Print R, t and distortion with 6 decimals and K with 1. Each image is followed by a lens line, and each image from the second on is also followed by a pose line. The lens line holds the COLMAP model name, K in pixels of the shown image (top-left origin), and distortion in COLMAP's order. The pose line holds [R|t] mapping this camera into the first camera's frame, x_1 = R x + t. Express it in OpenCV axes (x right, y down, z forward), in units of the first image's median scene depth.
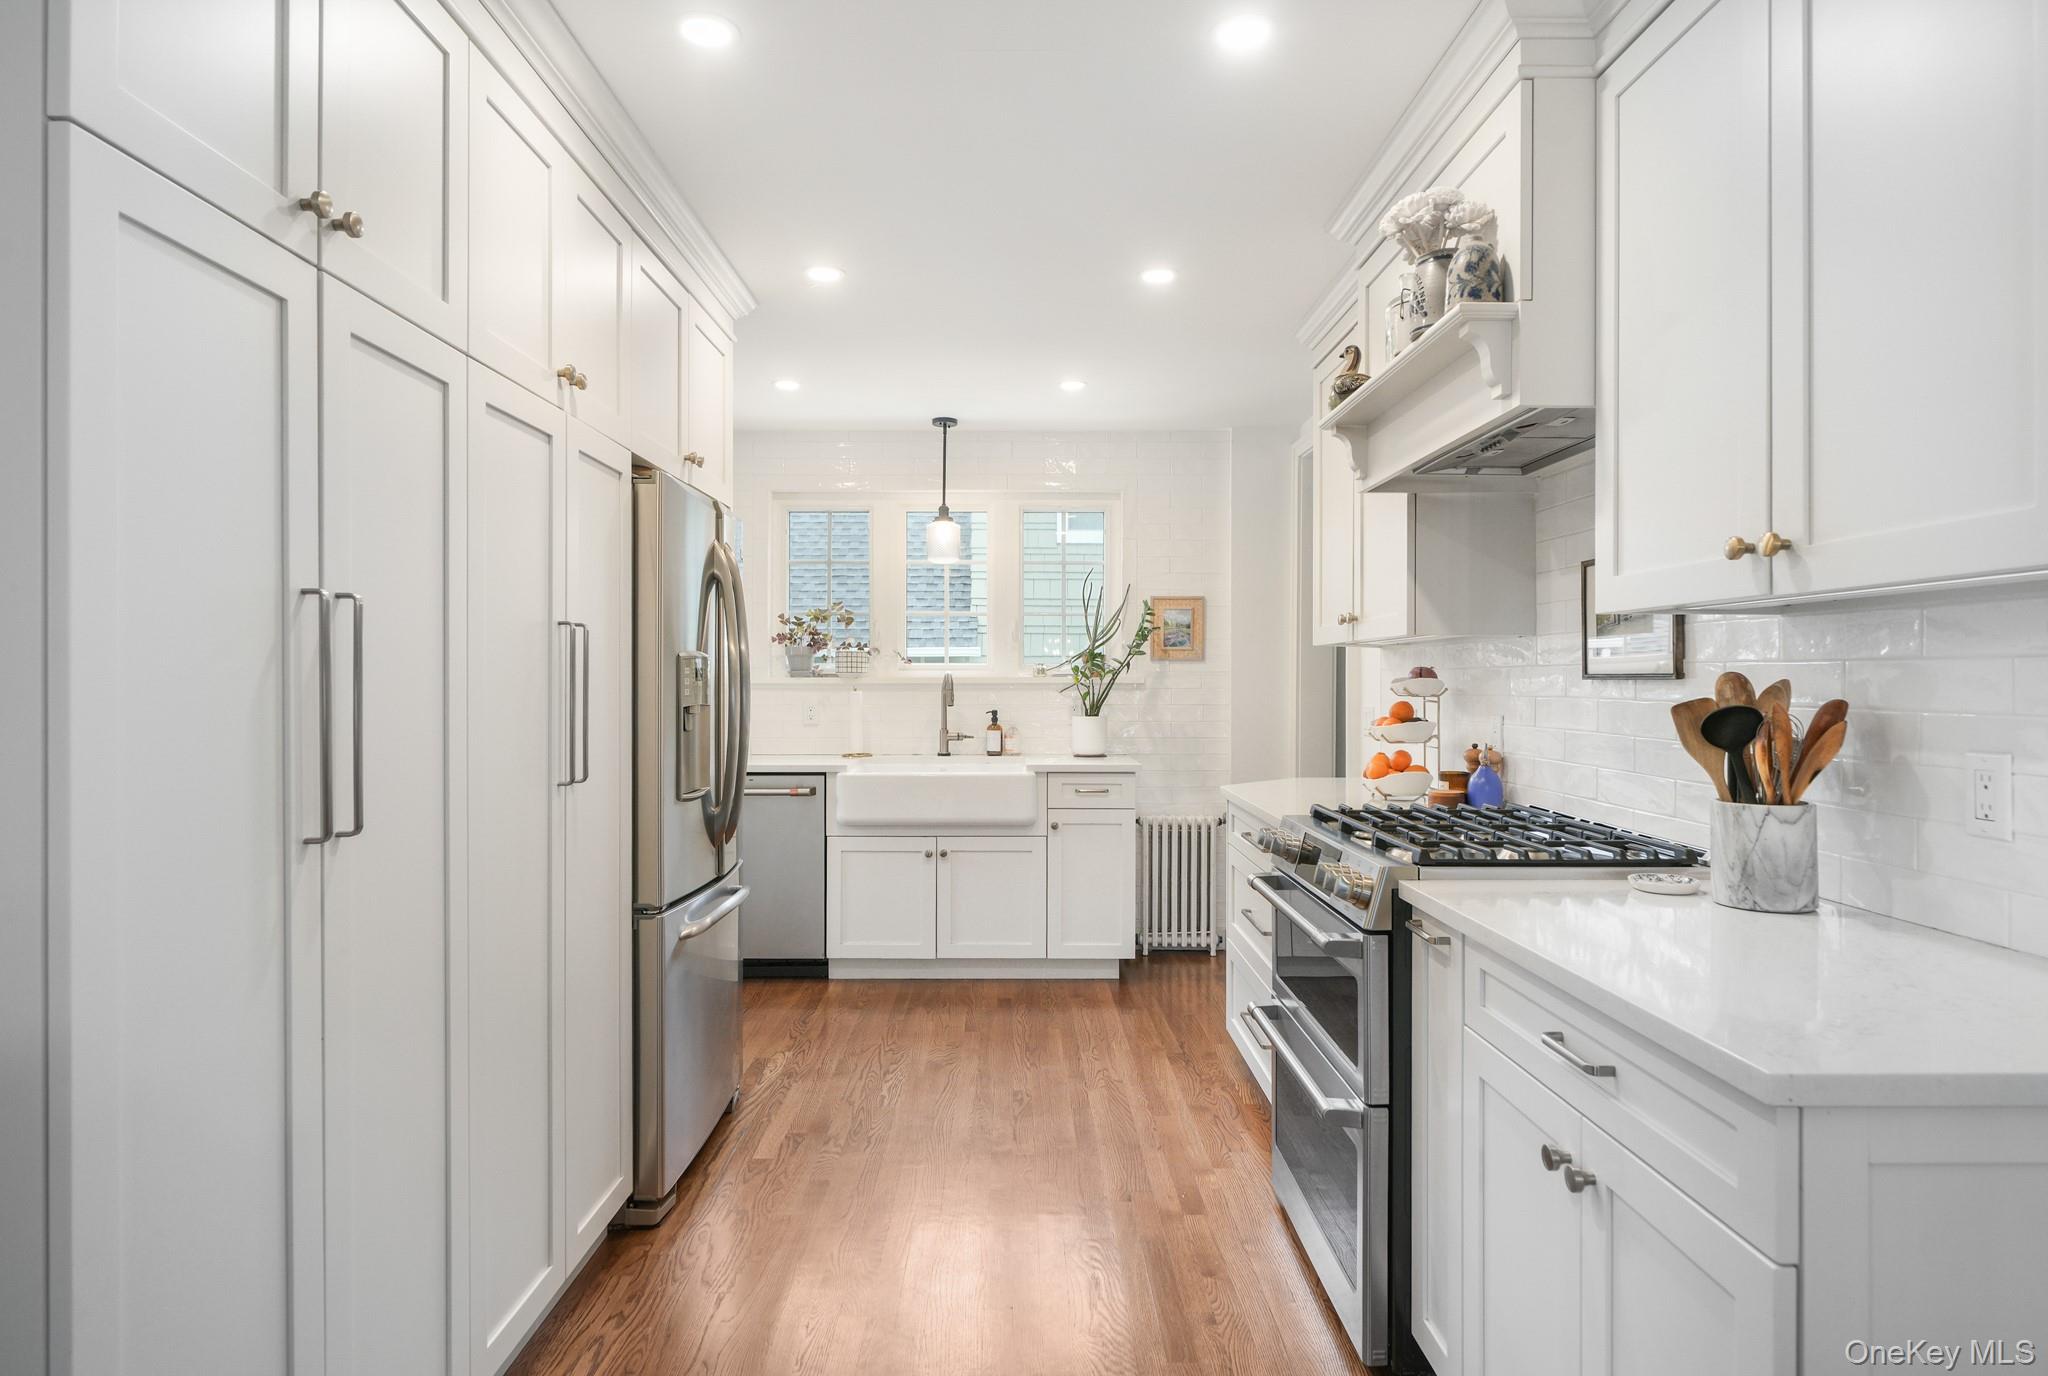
lens RADIAL K [[1139.1, 0, 1018.9], [0, 1139.1, 678.4], [0, 0, 1]] dist [0.001116, -0.000662]
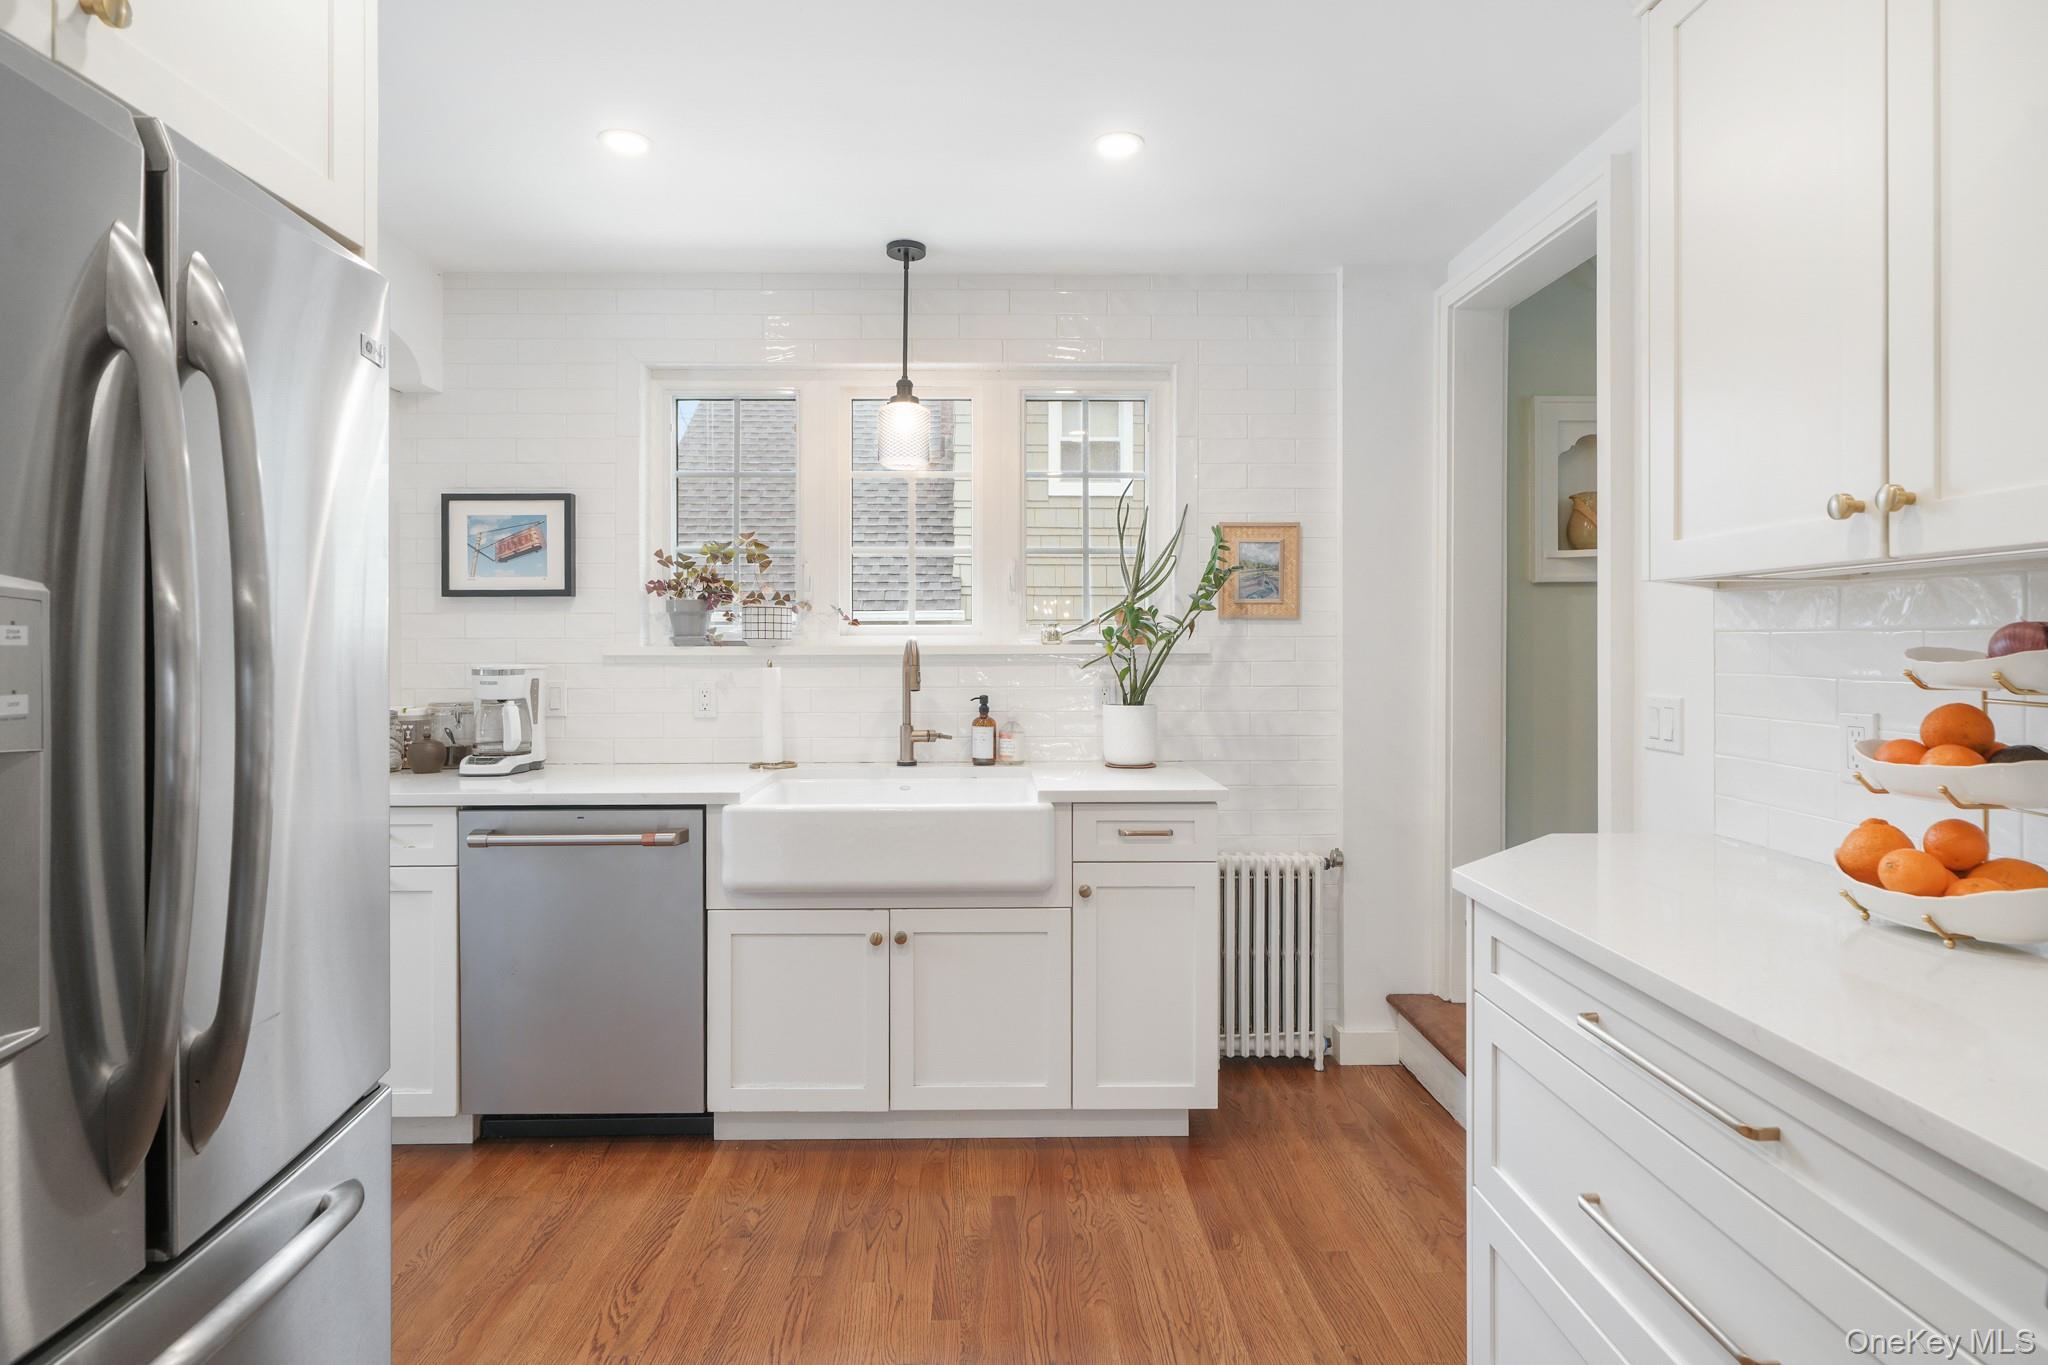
lens RADIAL K [[1030.5, 0, 1047.0], [0, 1030.5, 633.6], [0, 0, 1]] dist [-0.008801, -0.000344]
pose [[0.998958, -0.002587, 0.045561, -0.013060], [0.002984, 0.999958, -0.008644, -0.002785], [-0.045536, 0.008771, 0.998924, 0.445269]]
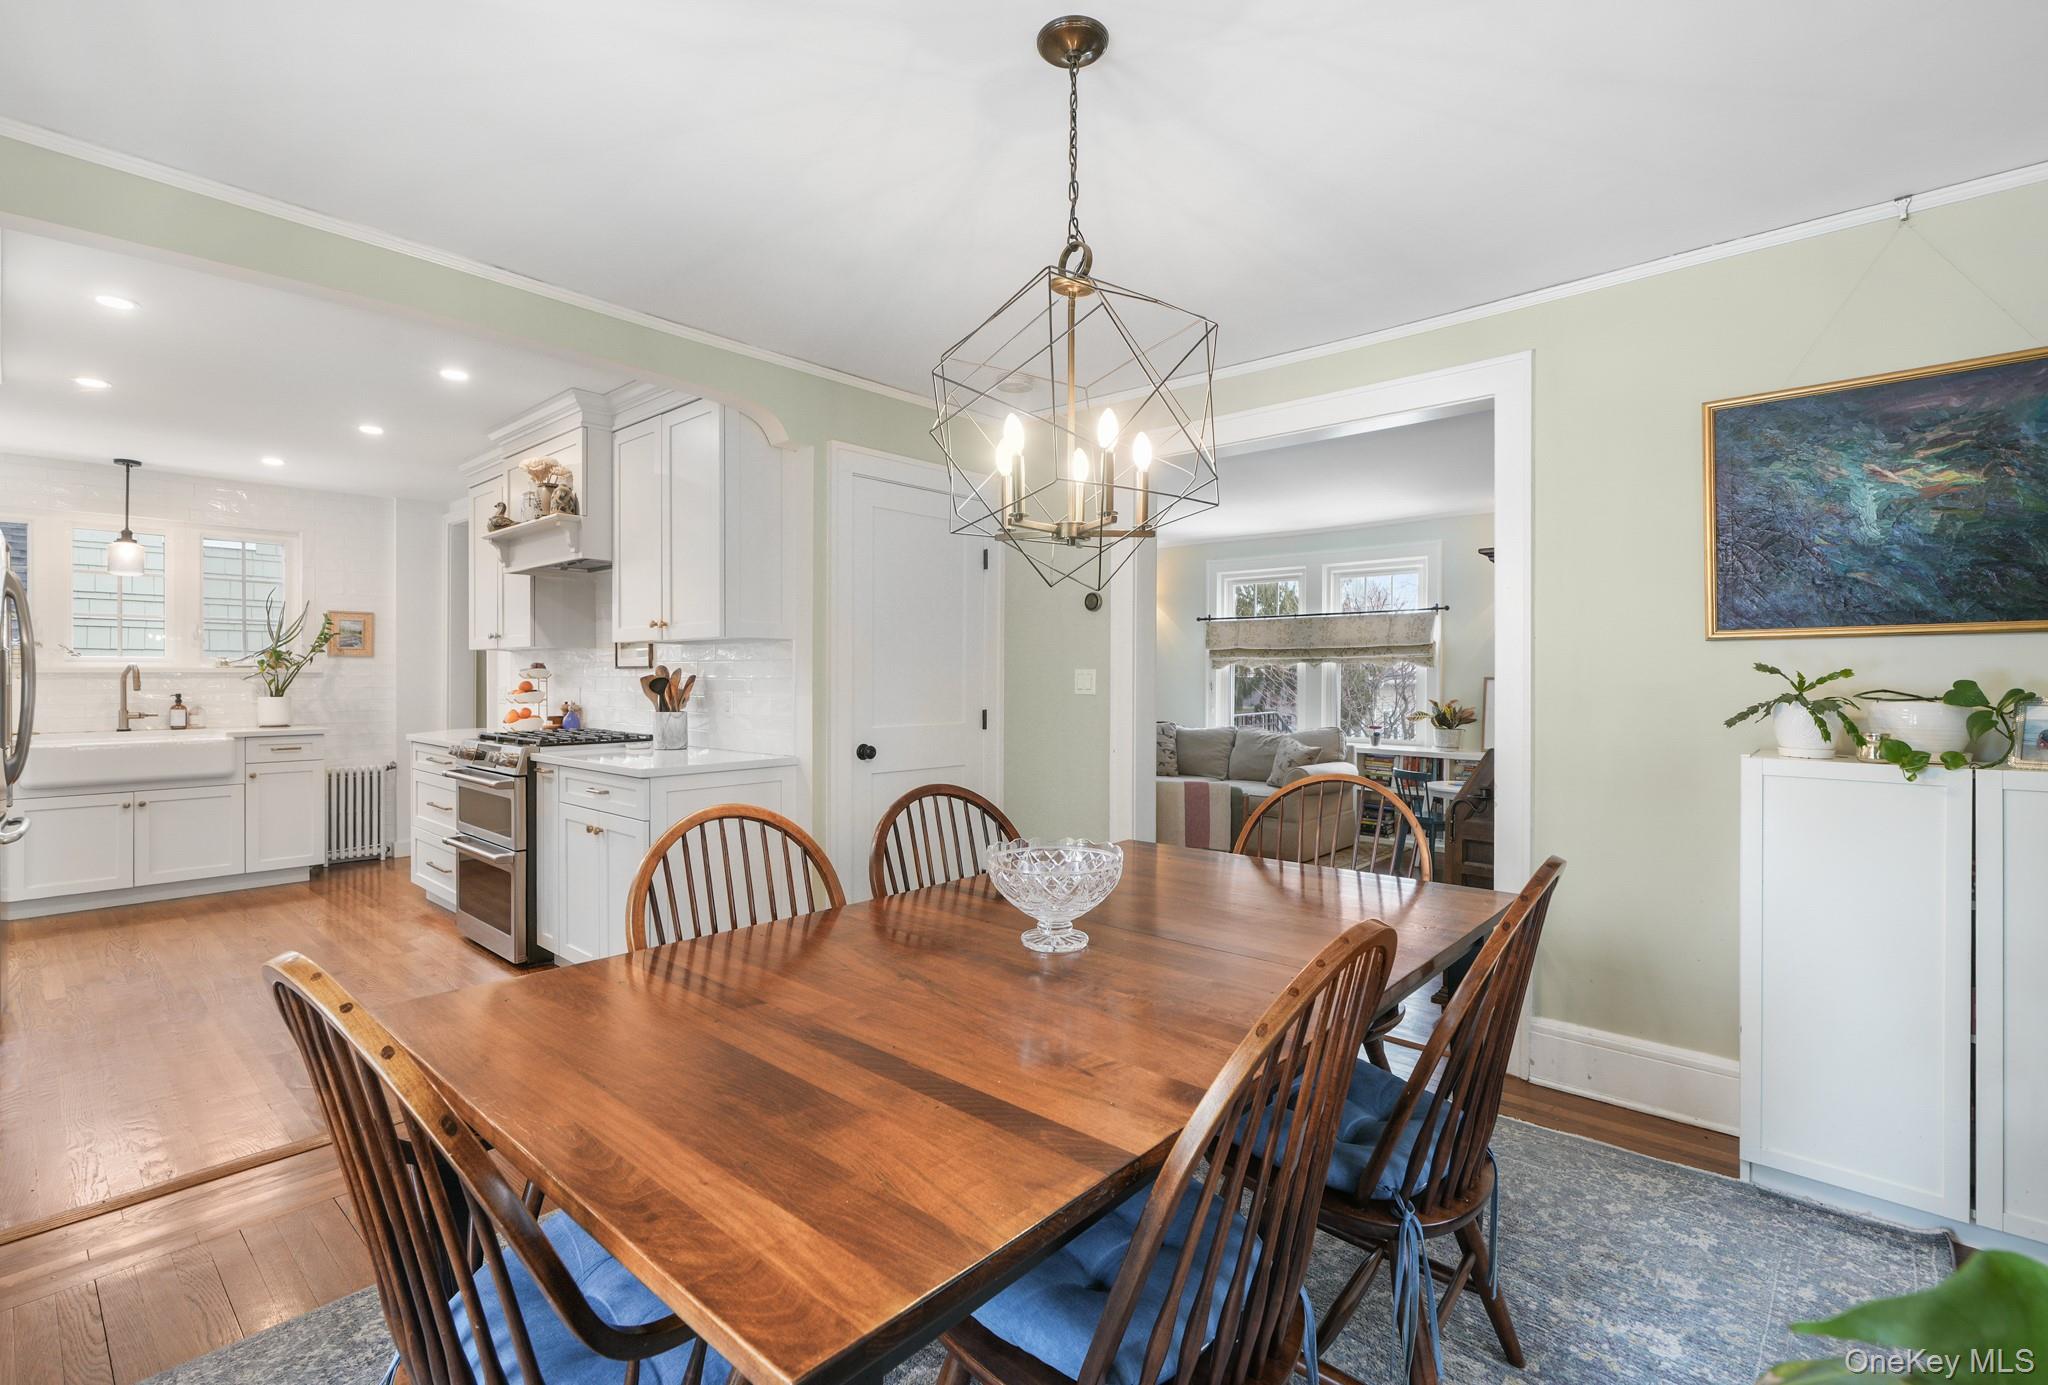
lens RADIAL K [[960.8, 0, 1036.4], [0, 960.8, 682.2], [0, 0, 1]] dist [-0.001111, 0.000259]
pose [[0.676291, -0.005413, 0.736614, -0.179323], [-0.001006, 0.999965, 0.008273, 0.005651], [-0.736634, -0.006336, 0.676262, -0.473694]]
